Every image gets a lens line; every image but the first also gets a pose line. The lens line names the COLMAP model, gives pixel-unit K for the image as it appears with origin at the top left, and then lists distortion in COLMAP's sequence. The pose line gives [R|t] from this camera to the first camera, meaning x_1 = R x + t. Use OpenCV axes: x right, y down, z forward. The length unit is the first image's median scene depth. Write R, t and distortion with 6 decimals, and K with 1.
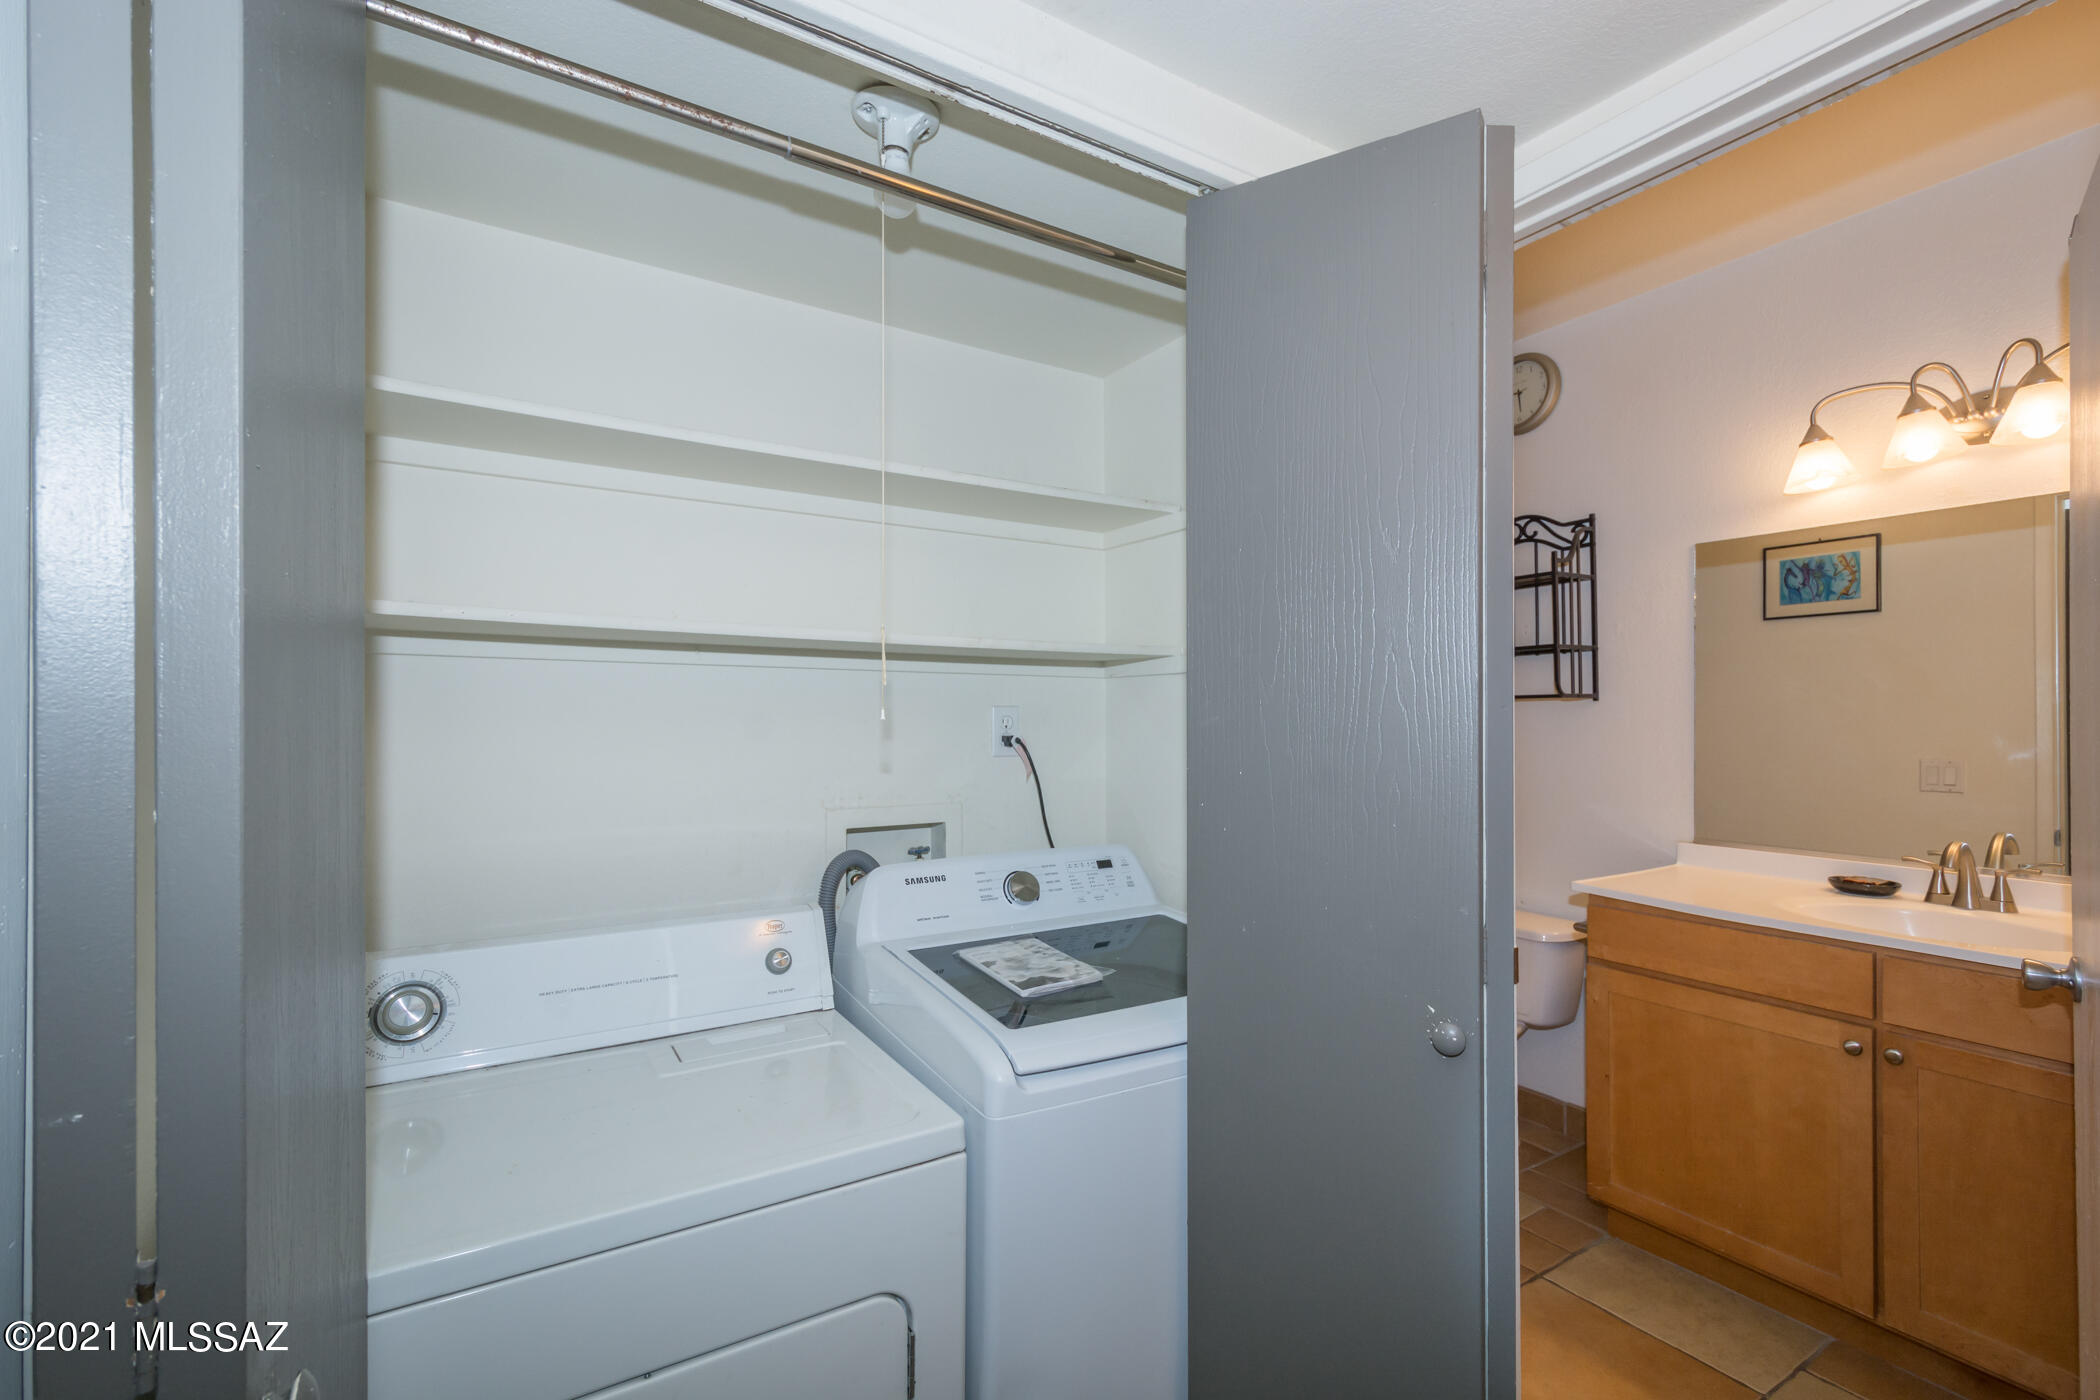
lens RADIAL K [[895.0, 0, 1069.5], [0, 895.0, 704.0], [0, 0, 1]] dist [0.011556, -0.007312]
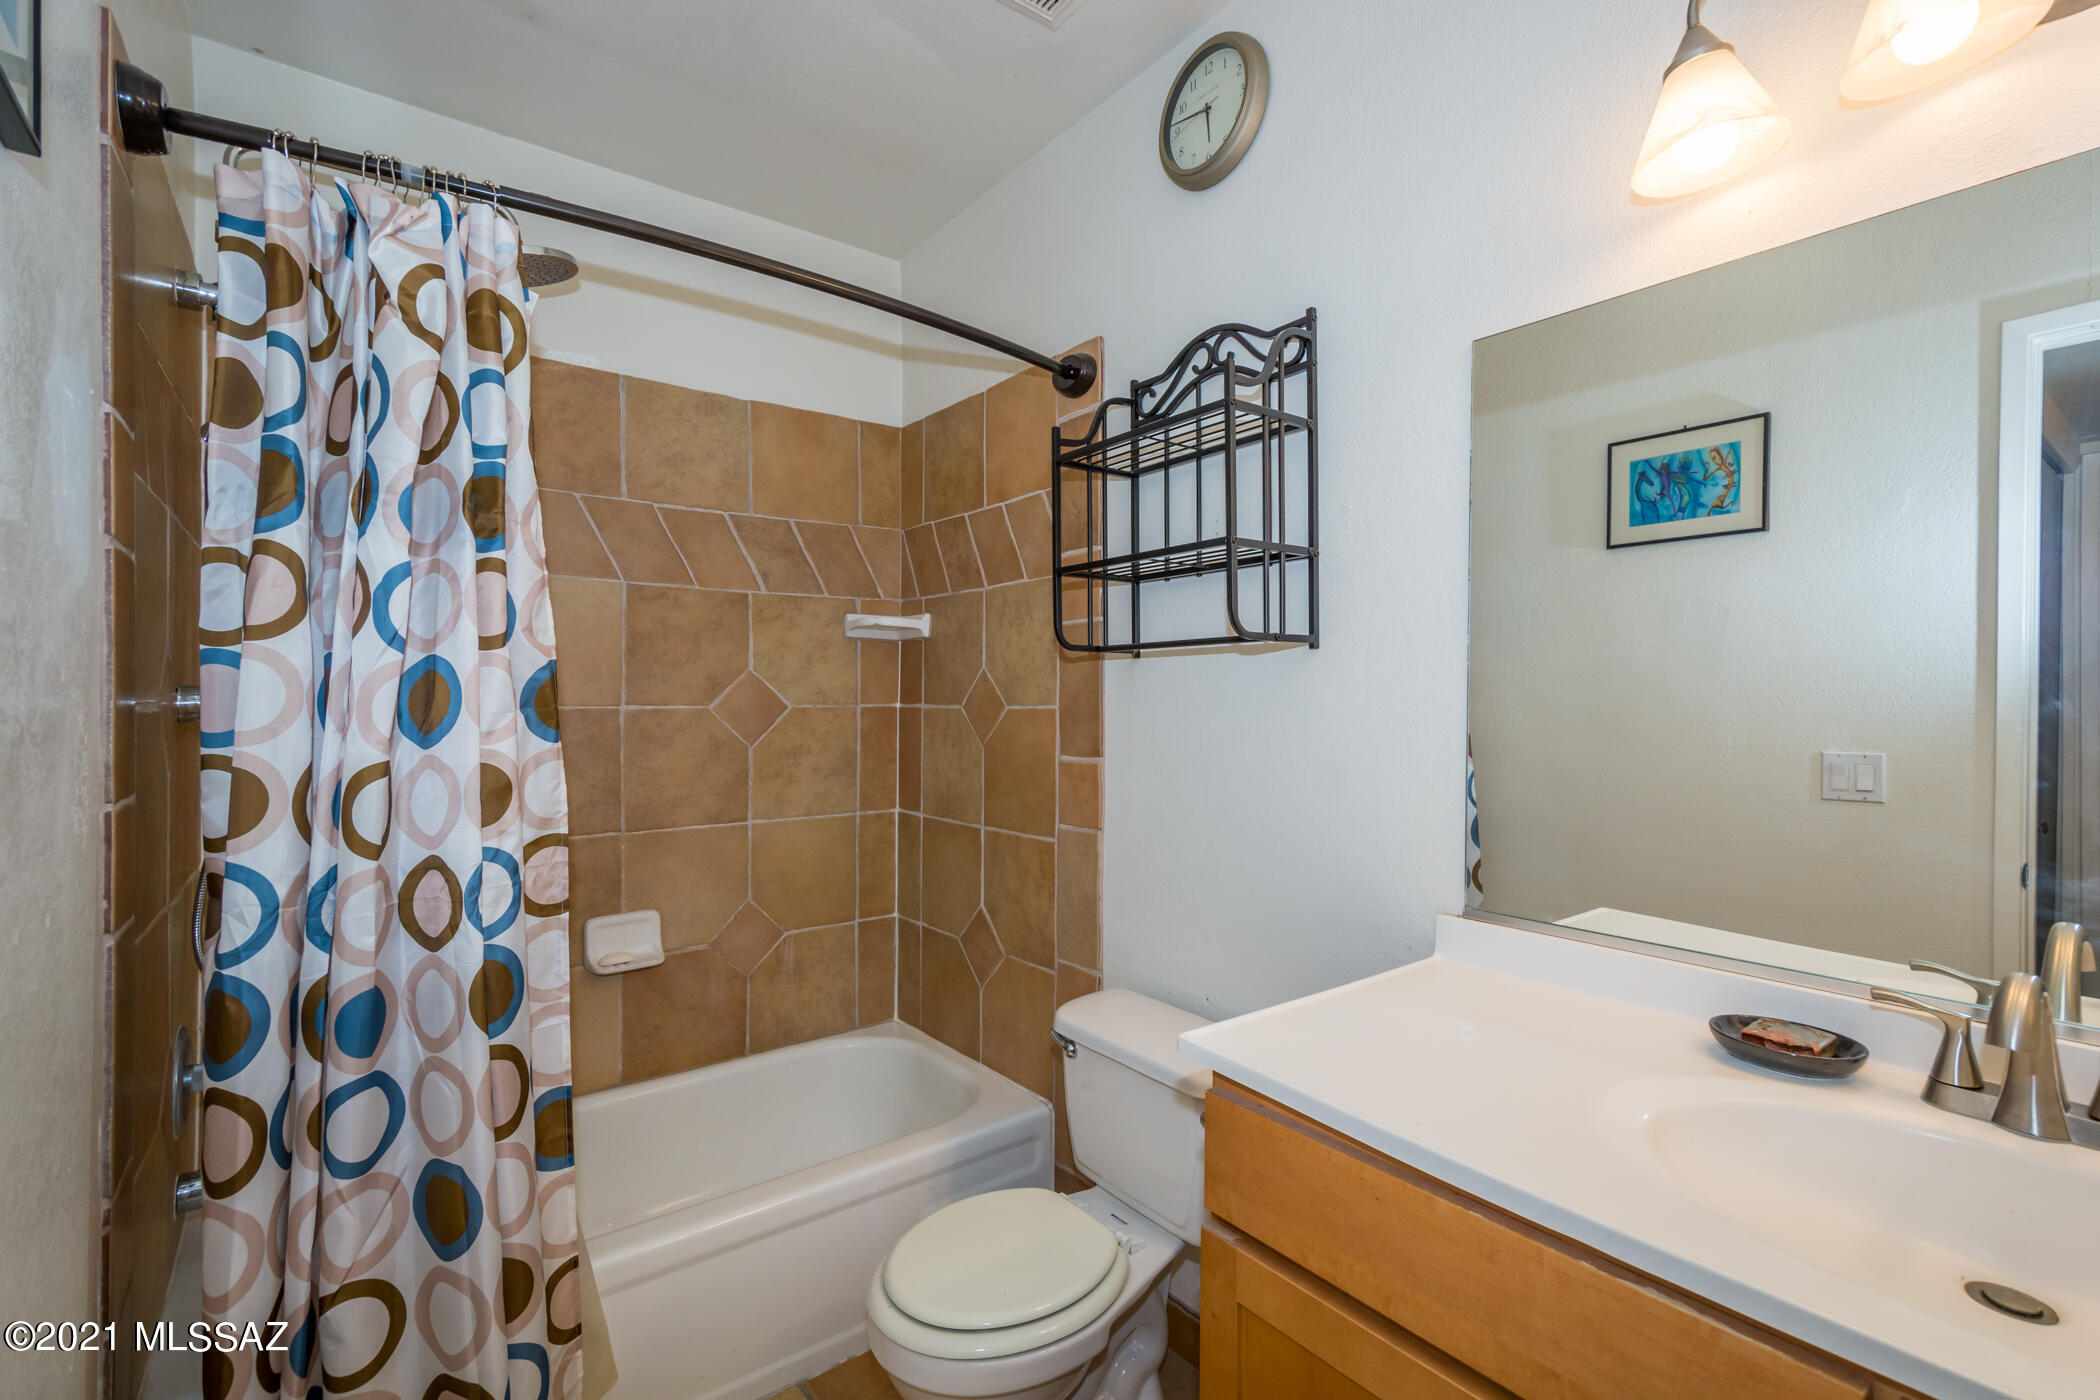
lens RADIAL K [[926.1, 0, 1055.8], [0, 926.1, 695.1], [0, 0, 1]] dist [0.008674, -0.001273]
pose [[0.993784, 0.006036, 0.111165, 0.488973], [-0.007112, 0.999932, 0.009286, 0.027870], [-0.111101, -0.010019, 0.993759, 0.604057]]
